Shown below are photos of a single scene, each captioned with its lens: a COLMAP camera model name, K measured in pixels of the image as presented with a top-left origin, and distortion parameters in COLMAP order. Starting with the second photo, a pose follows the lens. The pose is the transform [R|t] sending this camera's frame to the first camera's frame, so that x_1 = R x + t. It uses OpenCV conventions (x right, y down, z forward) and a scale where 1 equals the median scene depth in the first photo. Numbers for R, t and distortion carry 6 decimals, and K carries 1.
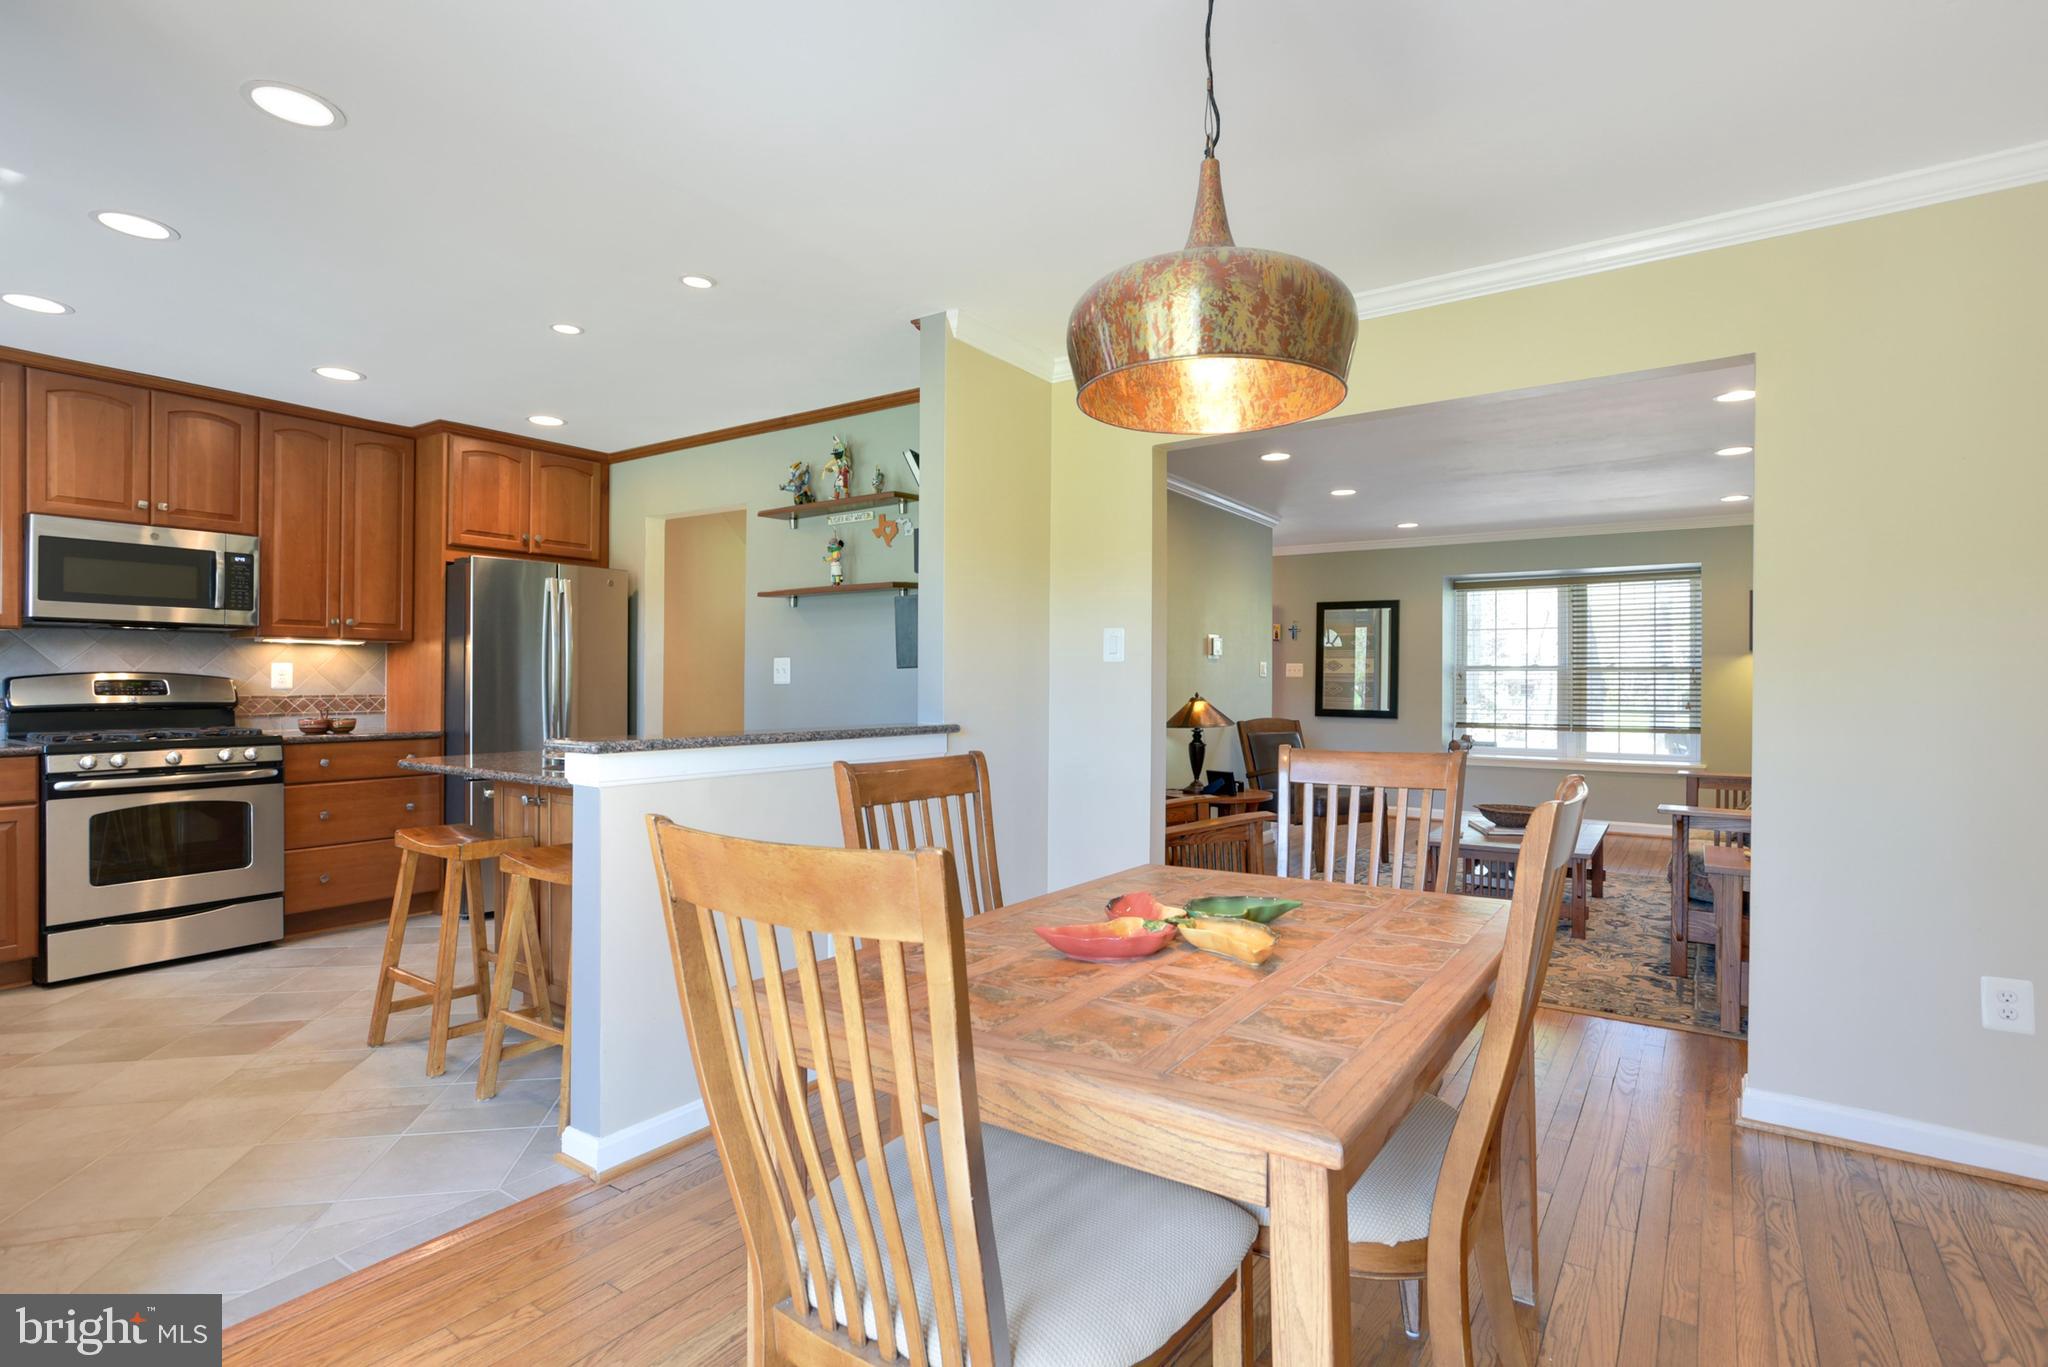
lens RADIAL K [[1013.5, 0, 1026.2], [0, 1013.5, 681.5], [0, 0, 1]] dist [-0.029383, 0.024206]
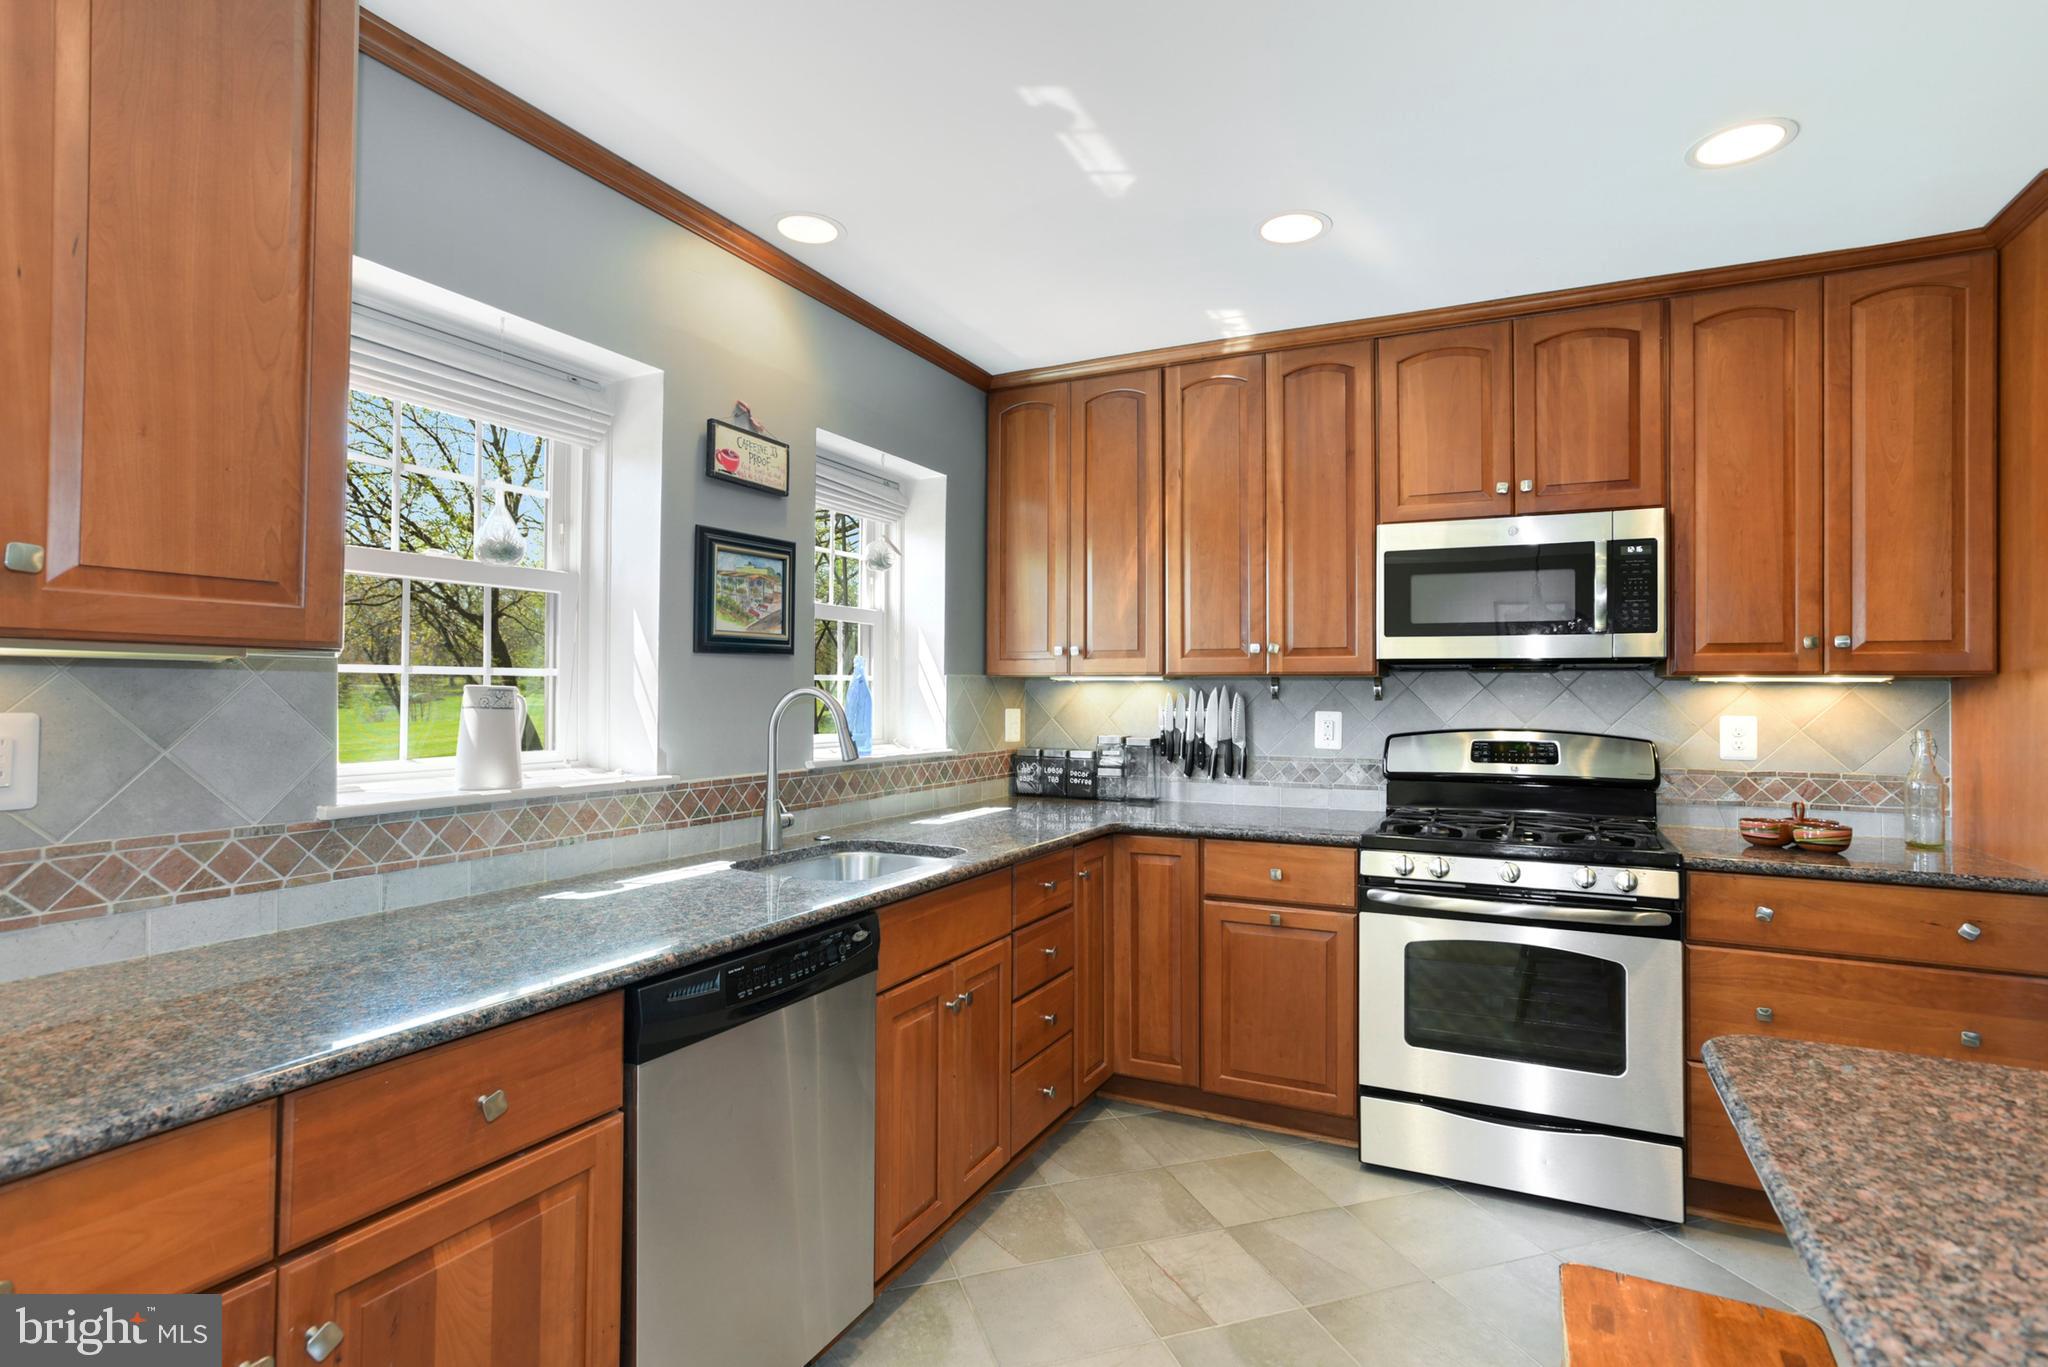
lens RADIAL K [[1013.5, 0, 1026.2], [0, 1013.5, 681.5], [0, 0, 1]] dist [-0.029383, 0.024206]
pose [[0.144983, -0.008853, -0.989395, -0.237407], [-0.004641, 0.999943, -0.009628, -0.034660], [0.989423, 0.005987, 0.144933, 0.551102]]
